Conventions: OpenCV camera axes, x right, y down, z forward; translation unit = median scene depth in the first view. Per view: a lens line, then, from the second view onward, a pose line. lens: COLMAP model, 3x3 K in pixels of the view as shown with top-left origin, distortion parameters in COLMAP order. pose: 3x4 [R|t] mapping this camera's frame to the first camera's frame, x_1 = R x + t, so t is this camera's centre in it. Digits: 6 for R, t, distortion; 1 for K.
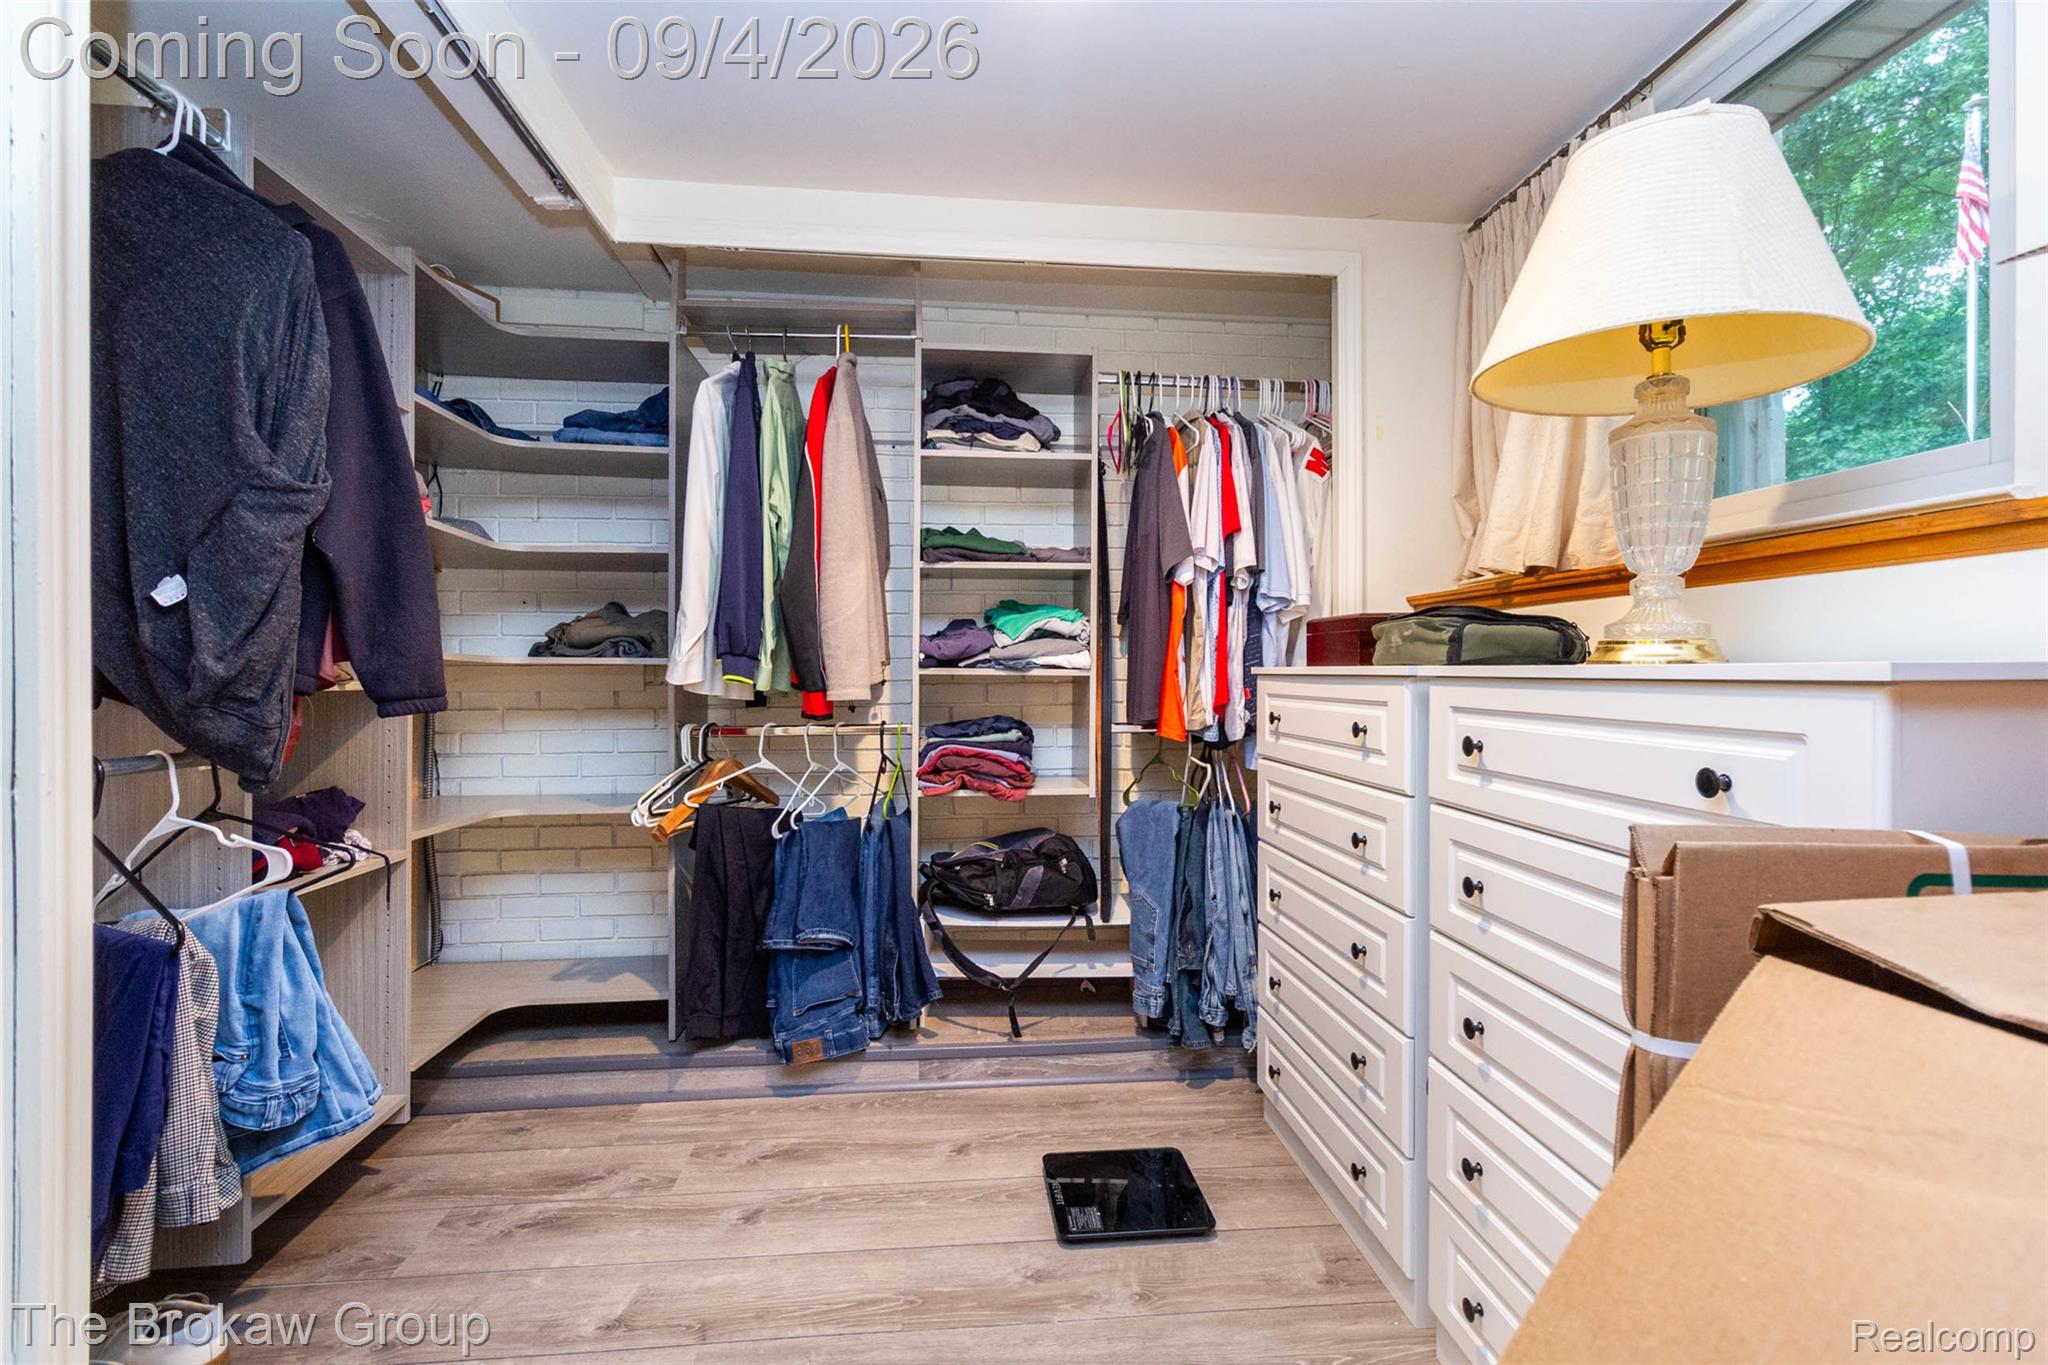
lens RADIAL K [[955.3, 0, 1024.0], [0, 955.3, 682.5], [0, 0, 1]] dist [0.000042, 0.000171]
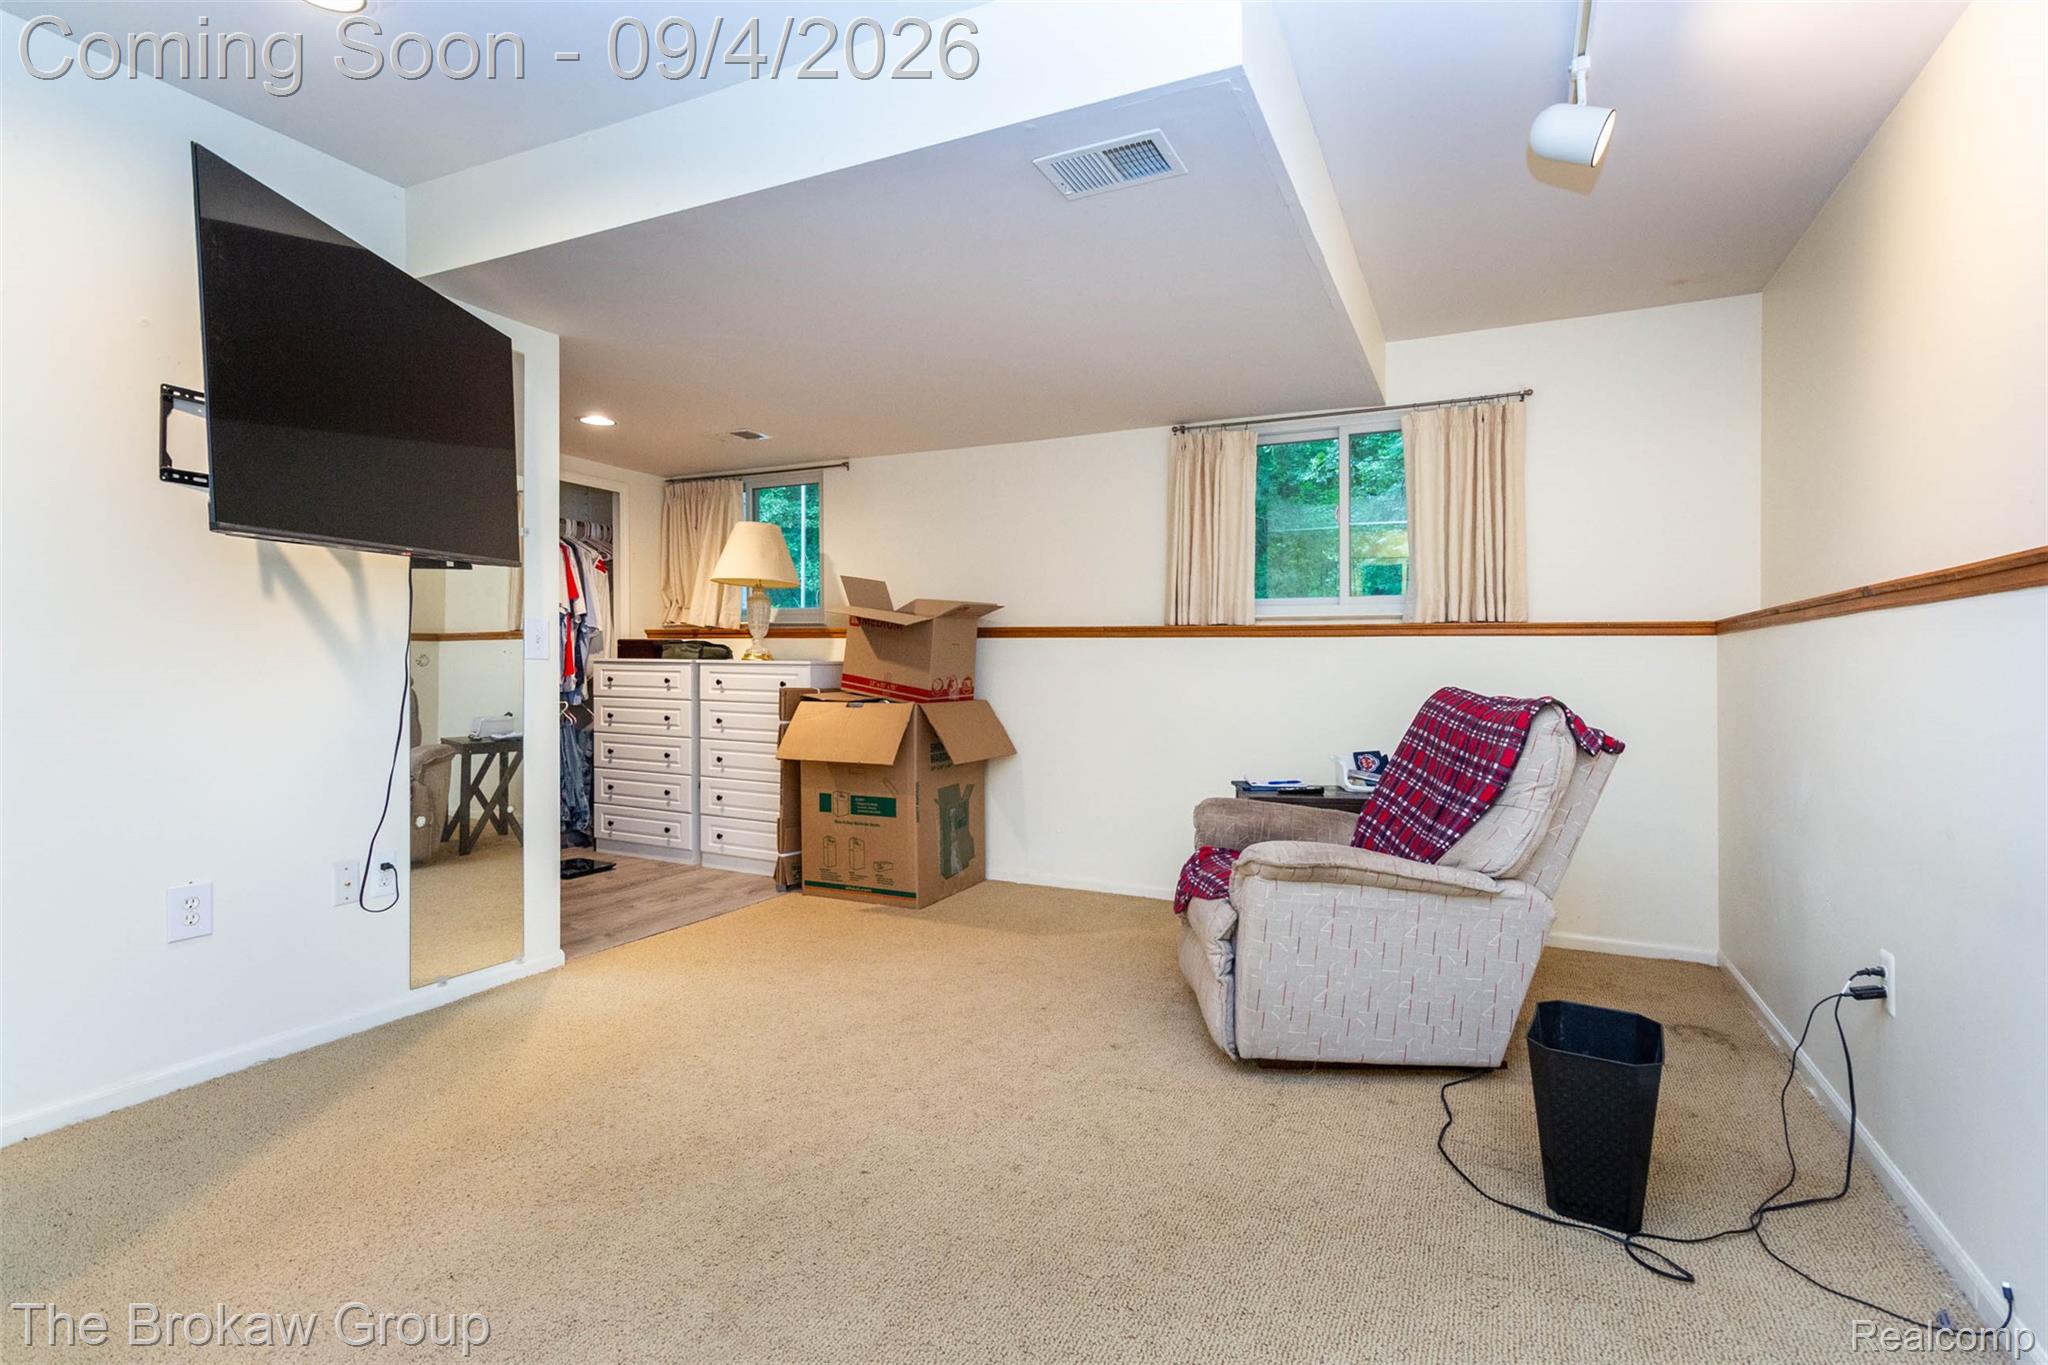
lens RADIAL K [[955.3, 0, 1024.0], [0, 955.3, 682.5], [0, 0, 1]] dist [0.000042, 0.000171]
pose [[0.520936, -0.006998, 0.853567, -1.586417], [0.000635, 0.999969, 0.007811, 0.032669], [-0.853595, -0.003527, 0.520925, -1.472196]]
